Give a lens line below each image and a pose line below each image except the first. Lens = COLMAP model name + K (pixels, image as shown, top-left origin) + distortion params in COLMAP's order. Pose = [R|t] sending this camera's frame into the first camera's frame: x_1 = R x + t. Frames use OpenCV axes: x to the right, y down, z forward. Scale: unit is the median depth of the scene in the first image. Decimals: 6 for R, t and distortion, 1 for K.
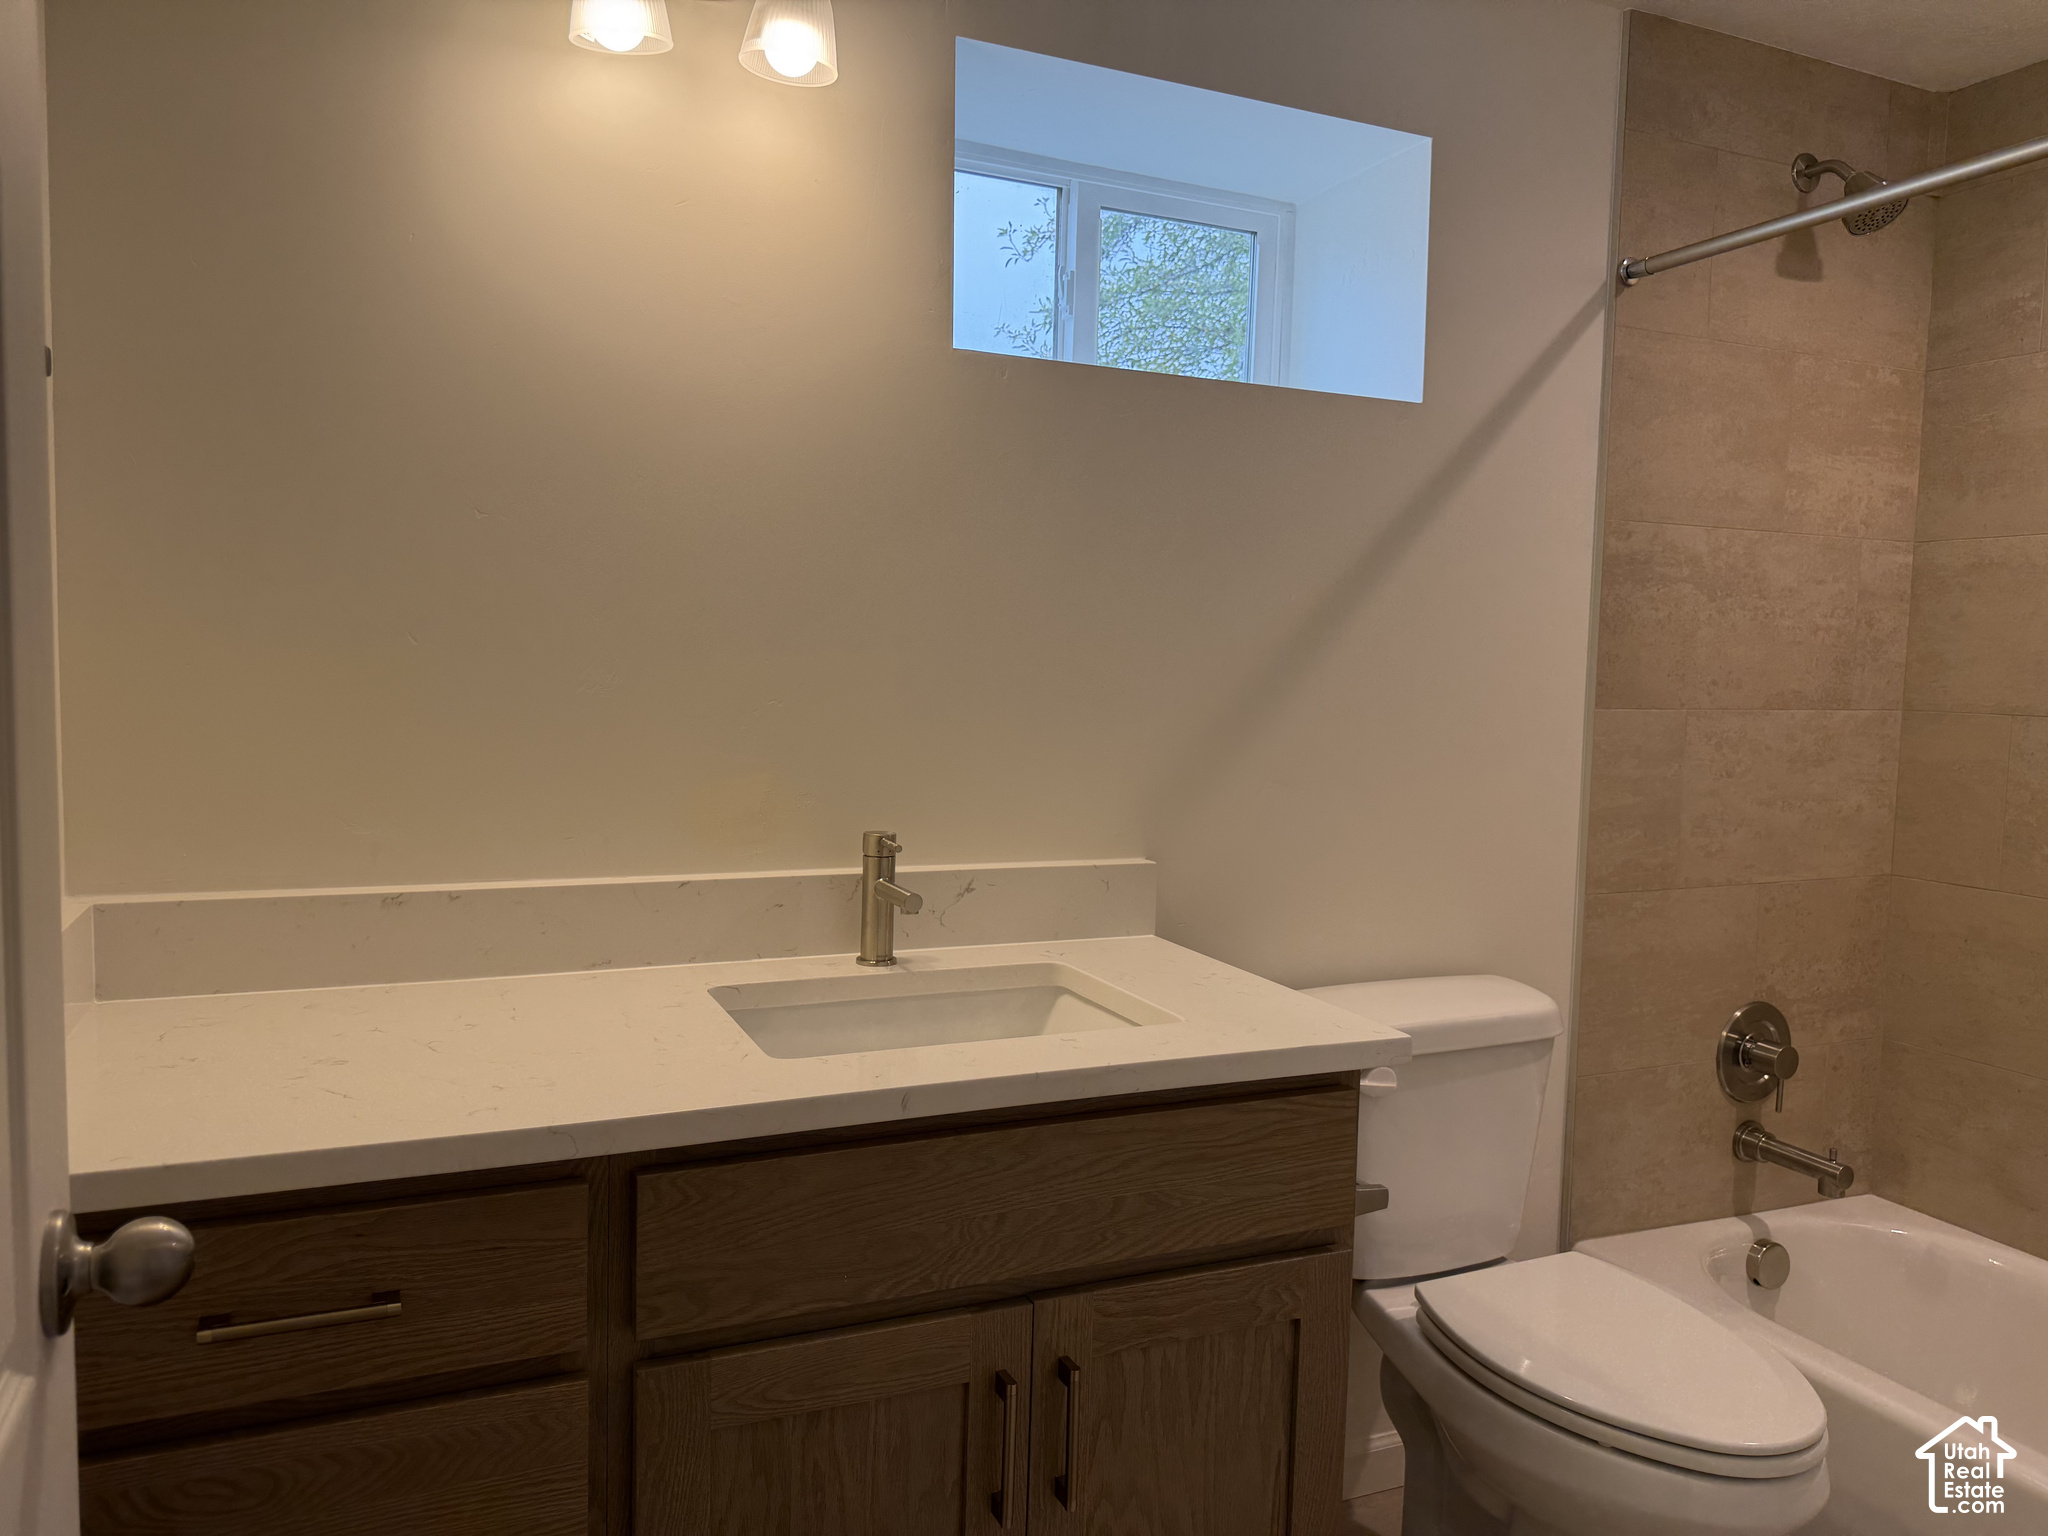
lens RADIAL K [[1440.1, 0, 1024.0], [0, 1440.1, 768.0], [0, 0, 1]] dist [0.075597, -0.090344]
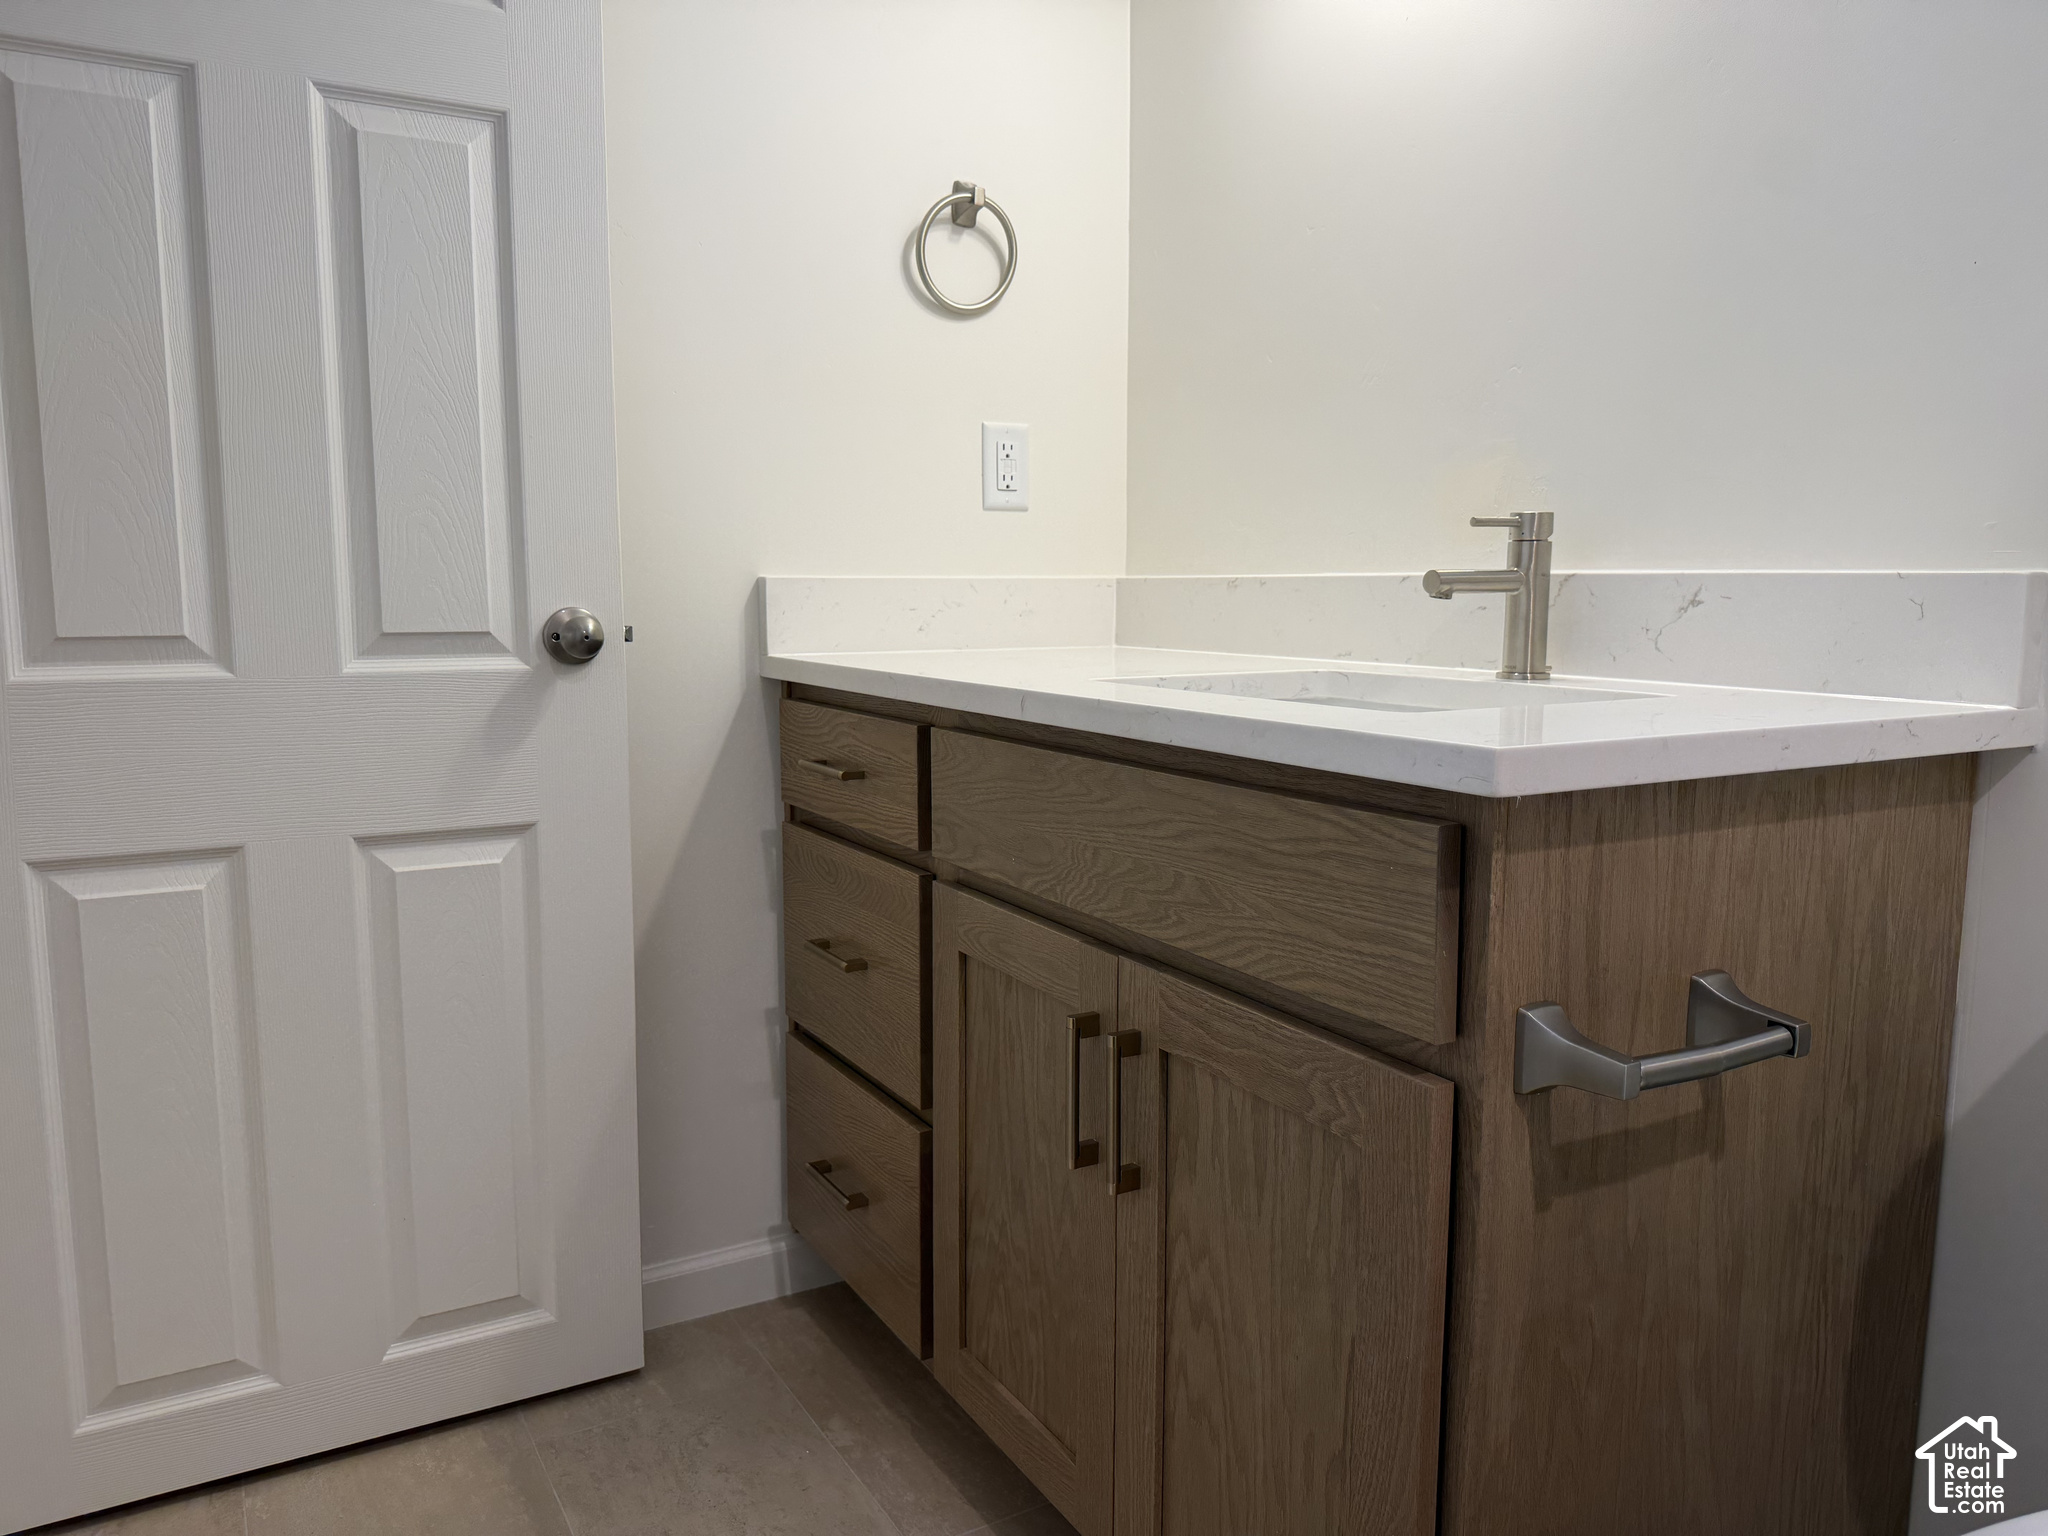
lens RADIAL K [[1440.1, 0, 1024.0], [0, 1440.1, 768.0], [0, 0, 1]] dist [0.075597, -0.090344]
pose [[0.099663, 0.101676, -0.989813, 0.820244], [-0.070088, 0.993012, 0.094947, 0.153143], [0.992550, 0.059912, 0.106093, 0.767631]]
